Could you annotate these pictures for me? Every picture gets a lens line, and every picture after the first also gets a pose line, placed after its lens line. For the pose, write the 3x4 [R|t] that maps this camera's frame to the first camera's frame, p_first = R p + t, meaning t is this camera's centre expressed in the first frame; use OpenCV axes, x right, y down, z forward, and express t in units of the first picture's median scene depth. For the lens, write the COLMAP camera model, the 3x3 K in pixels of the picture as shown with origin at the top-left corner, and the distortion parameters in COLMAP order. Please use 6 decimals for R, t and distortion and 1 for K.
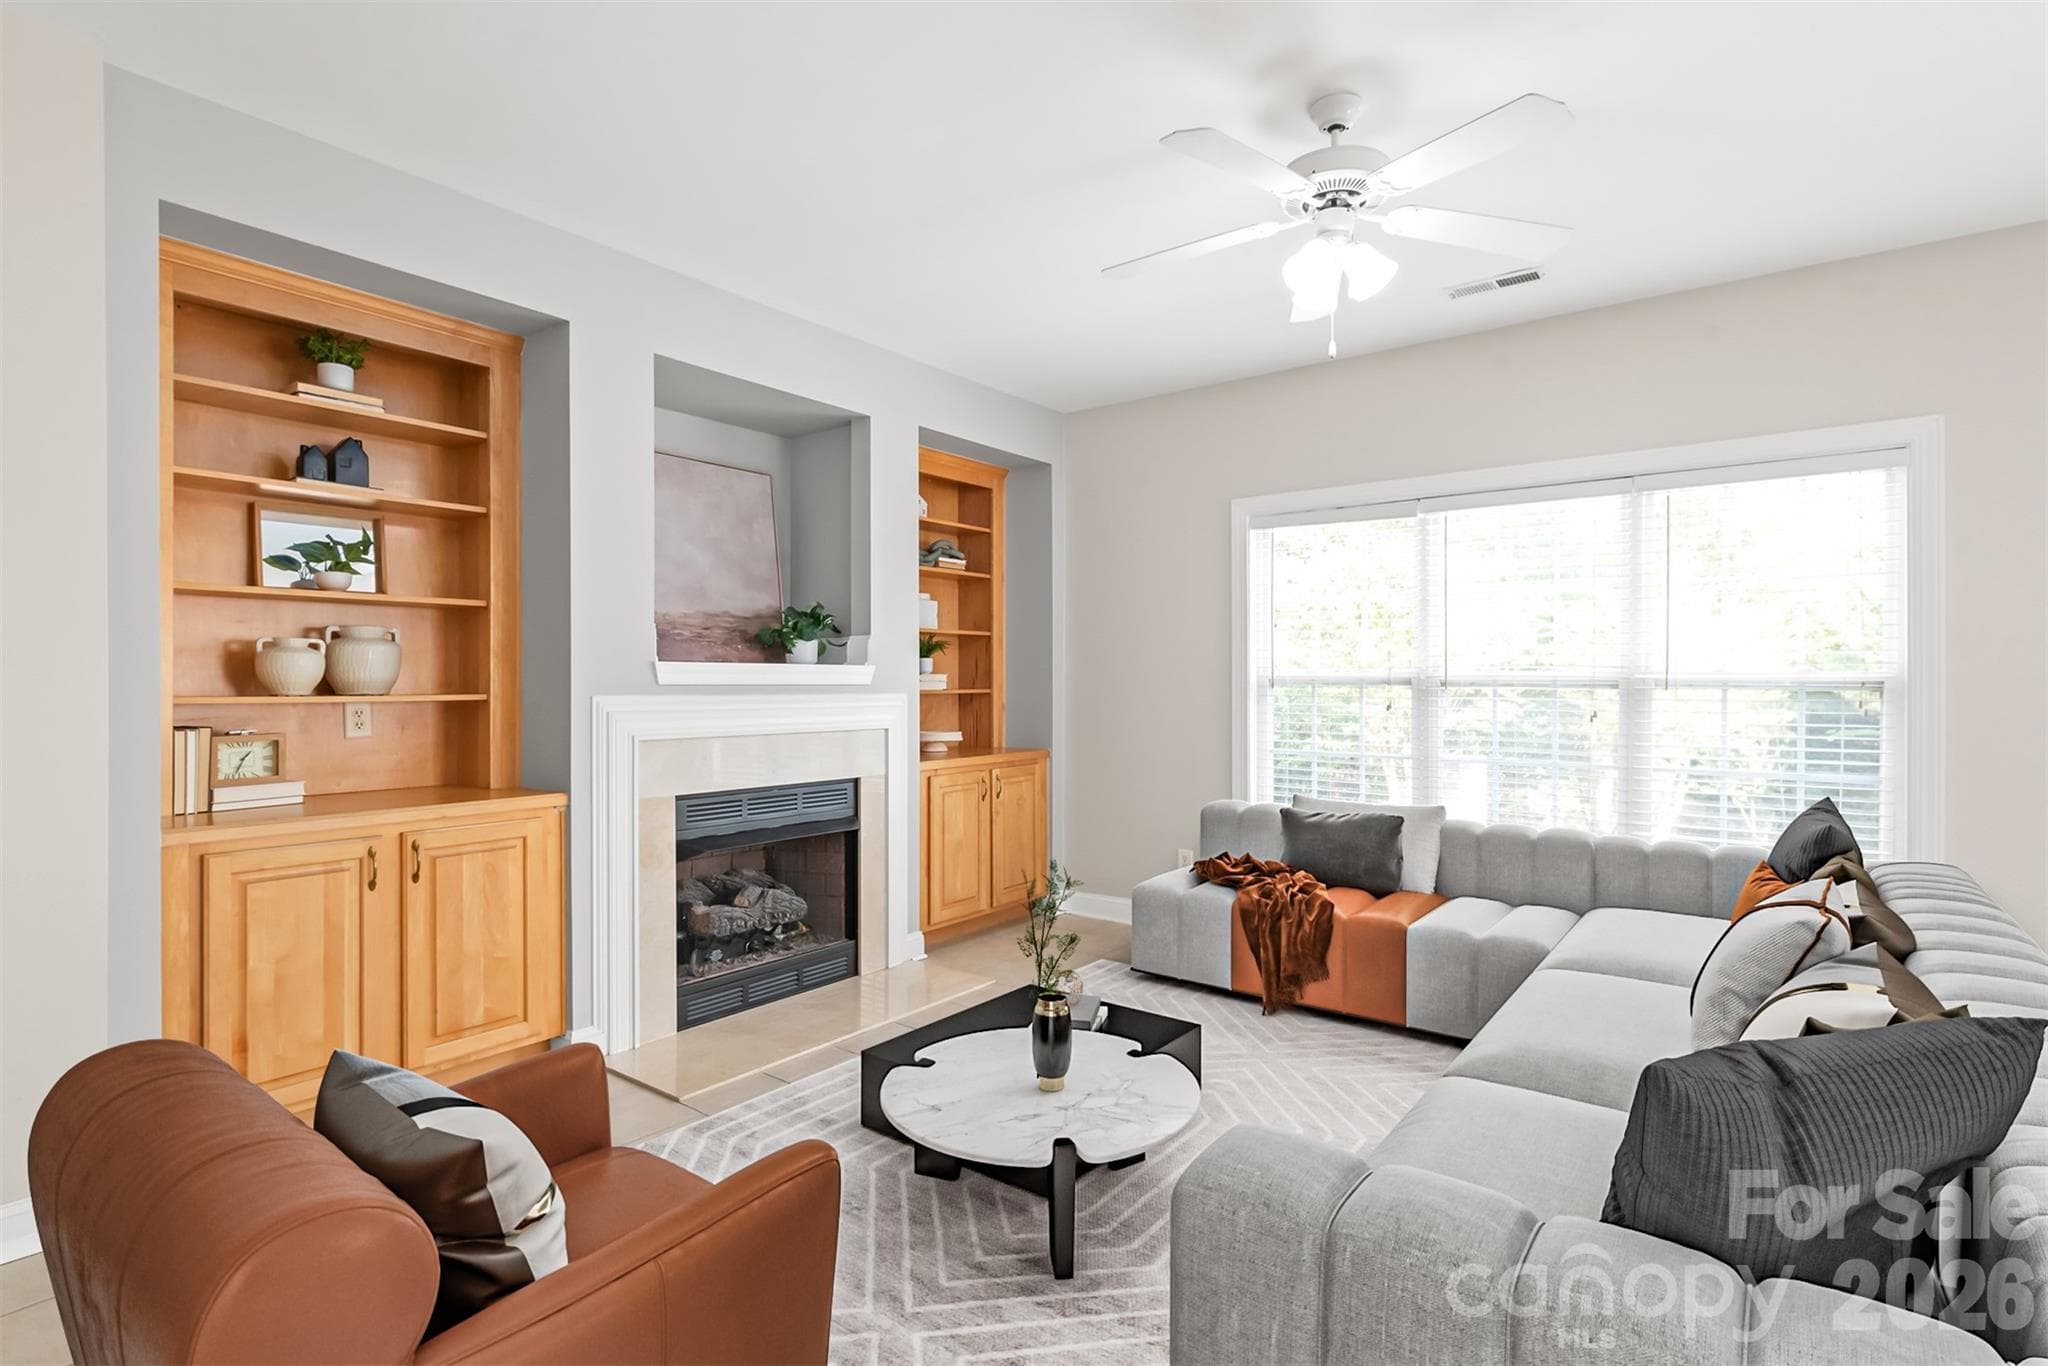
lens RADIAL K [[989.7, 0, 1019.1], [0, 989.7, 676.8], [0, 0, 1]] dist [0.002063, -0.000361]
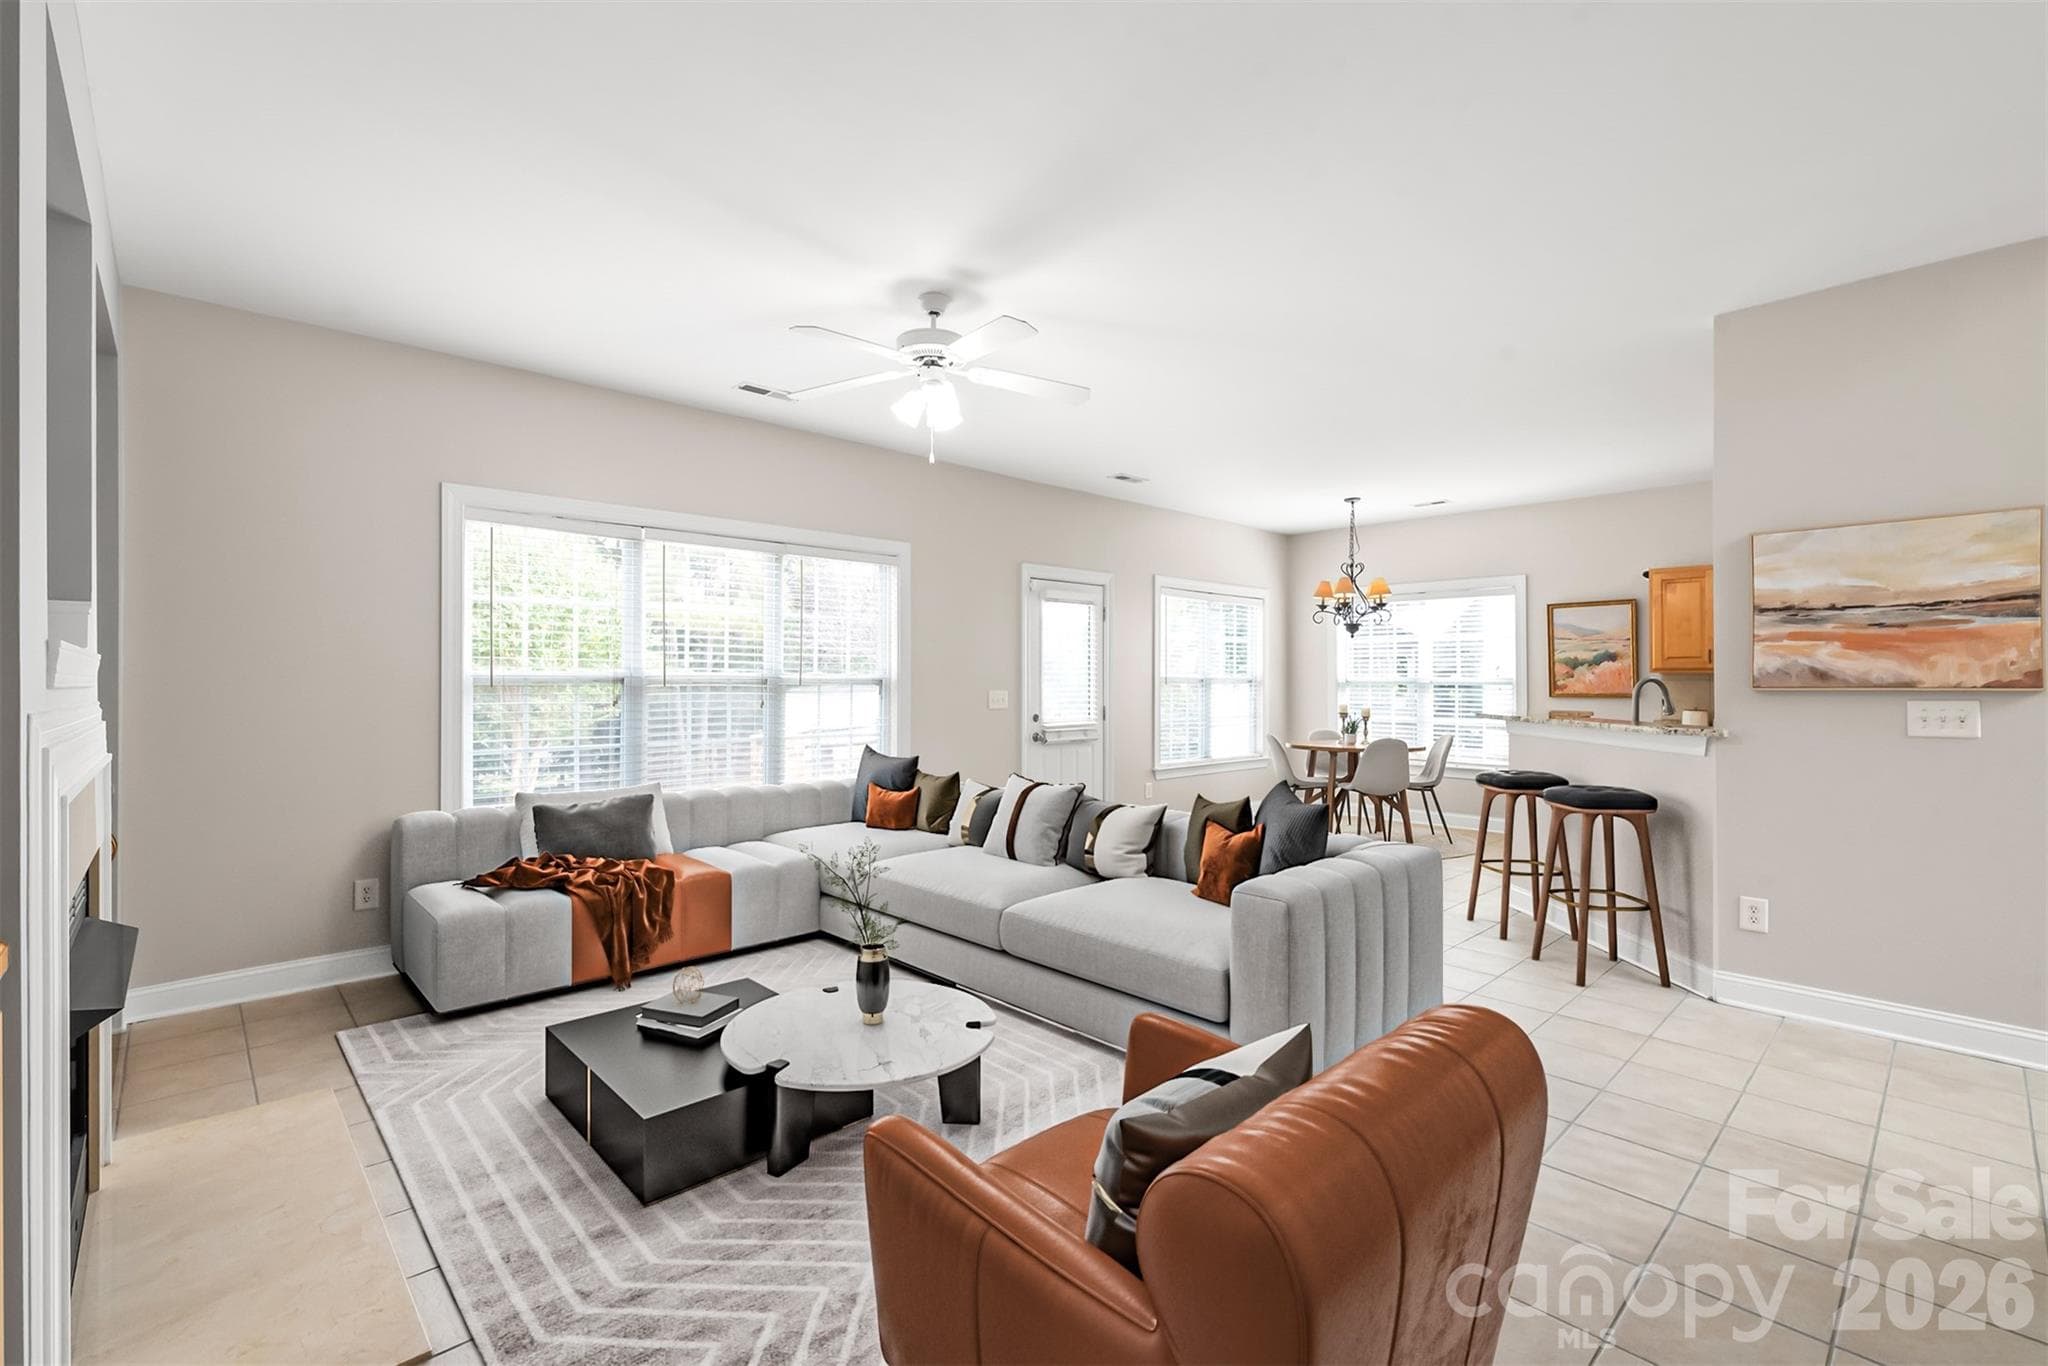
lens RADIAL K [[900.8, 0, 1024.3], [0, 900.8, 677.5], [0, 0, 1]] dist [-0.002667, 0.000010]
pose [[0.152208, 0.000586, 0.988348, -0.599173], [-0.004921, 0.999988, 0.000165, -0.000939], [-0.988336, -0.004889, 0.152209, 0.387032]]
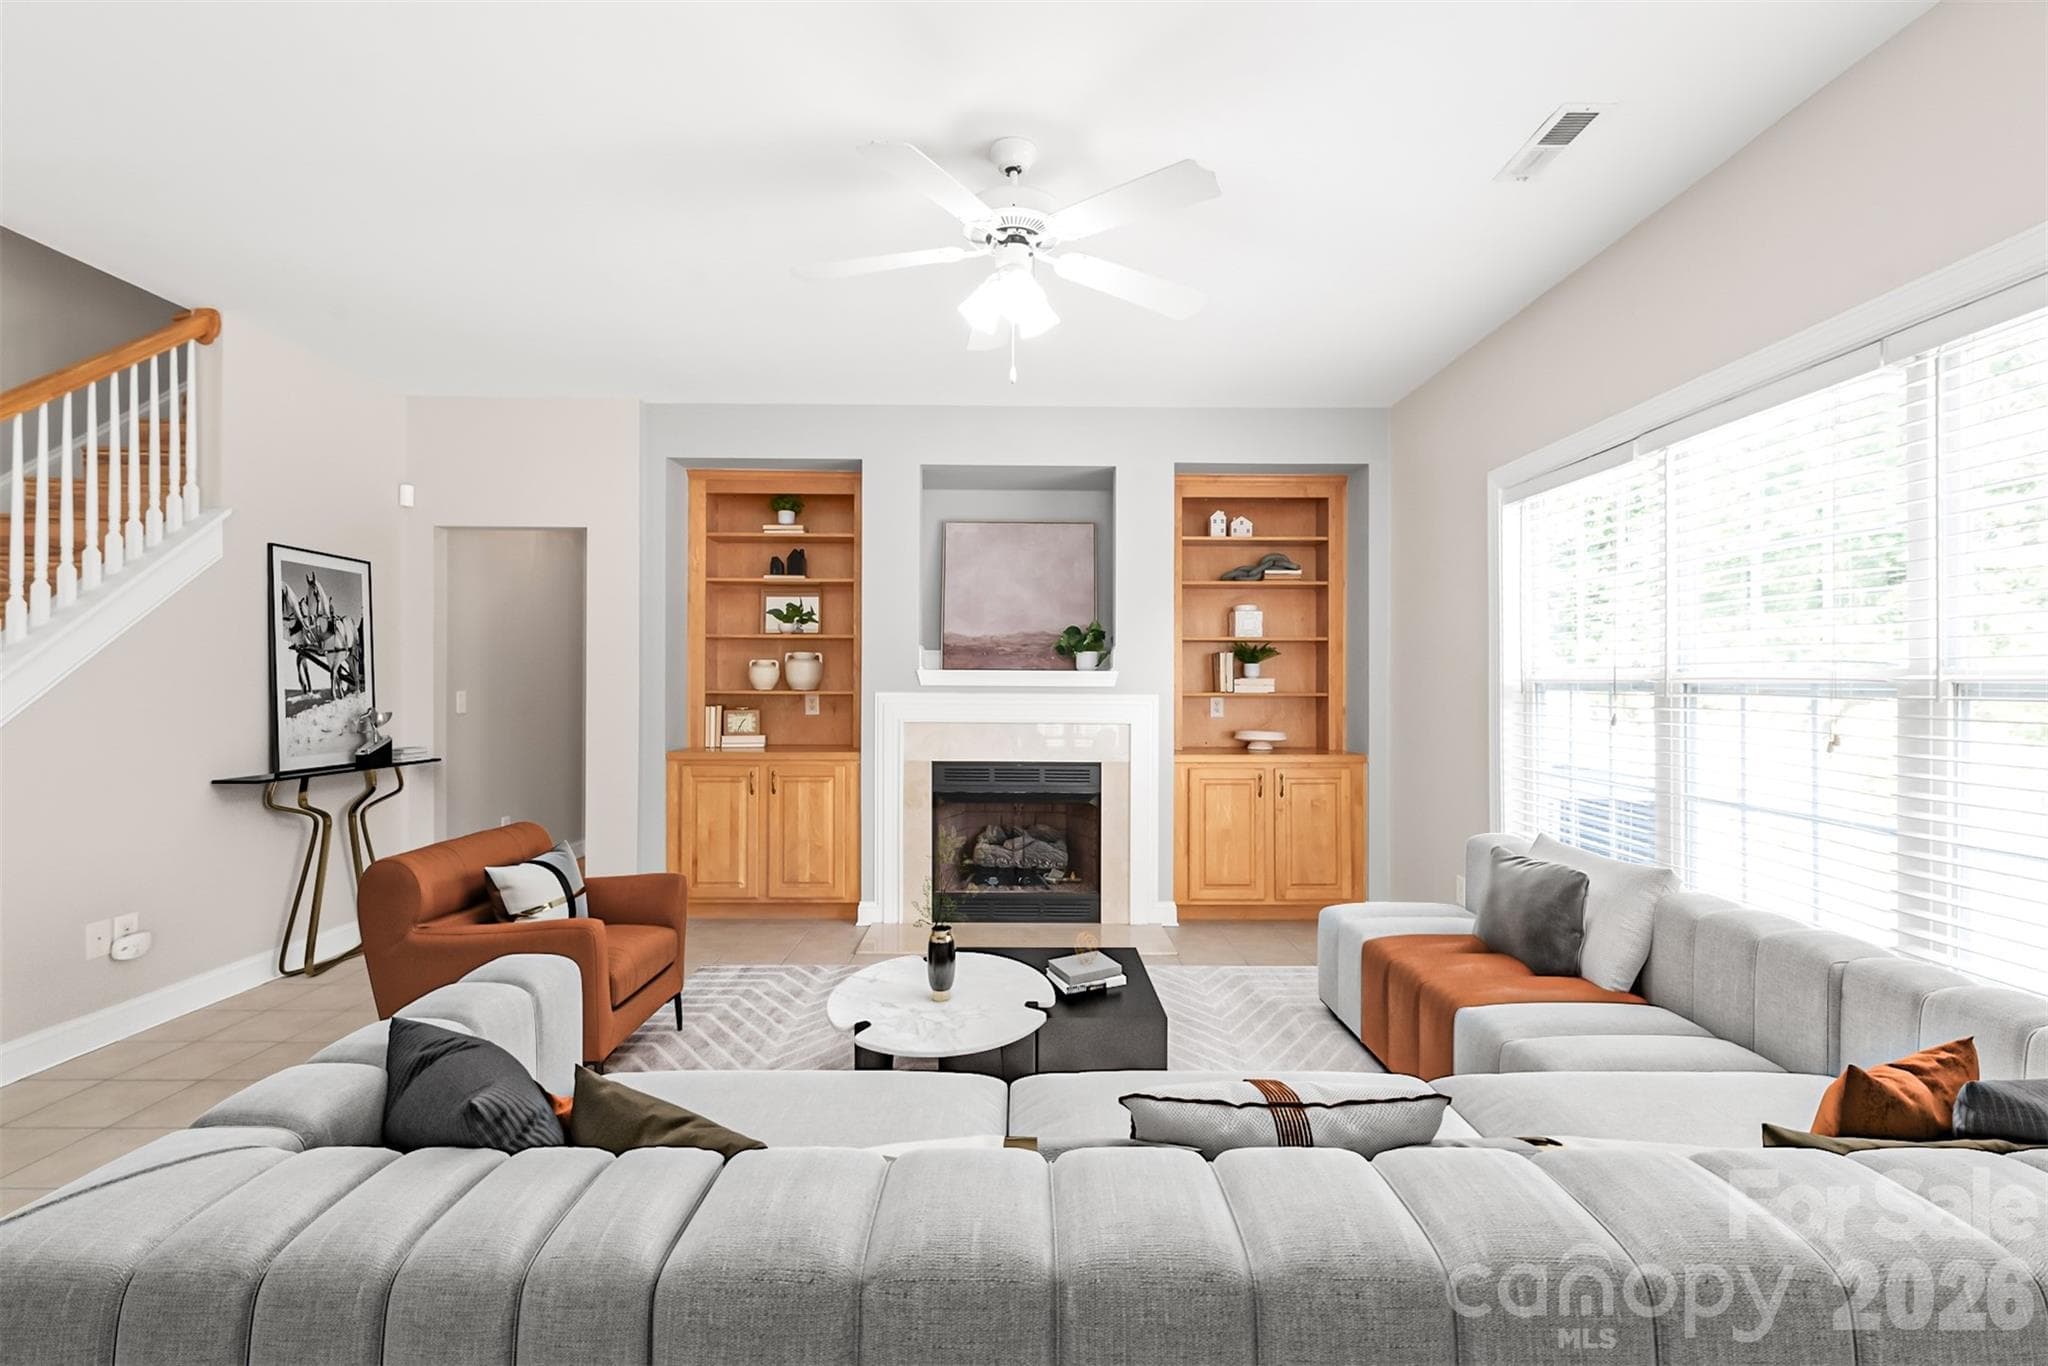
lens RADIAL K [[831.0, 0, 1035.9], [0, 831.0, 680.5], [0, 0, 1]] dist [-0.003534, 0.000050]
pose [[0.624657, 0.004833, -0.780885, 0.598343], [-0.001056, 0.999985, 0.005345, -0.005970], [0.780899, -0.002514, 0.624652, 0.293243]]
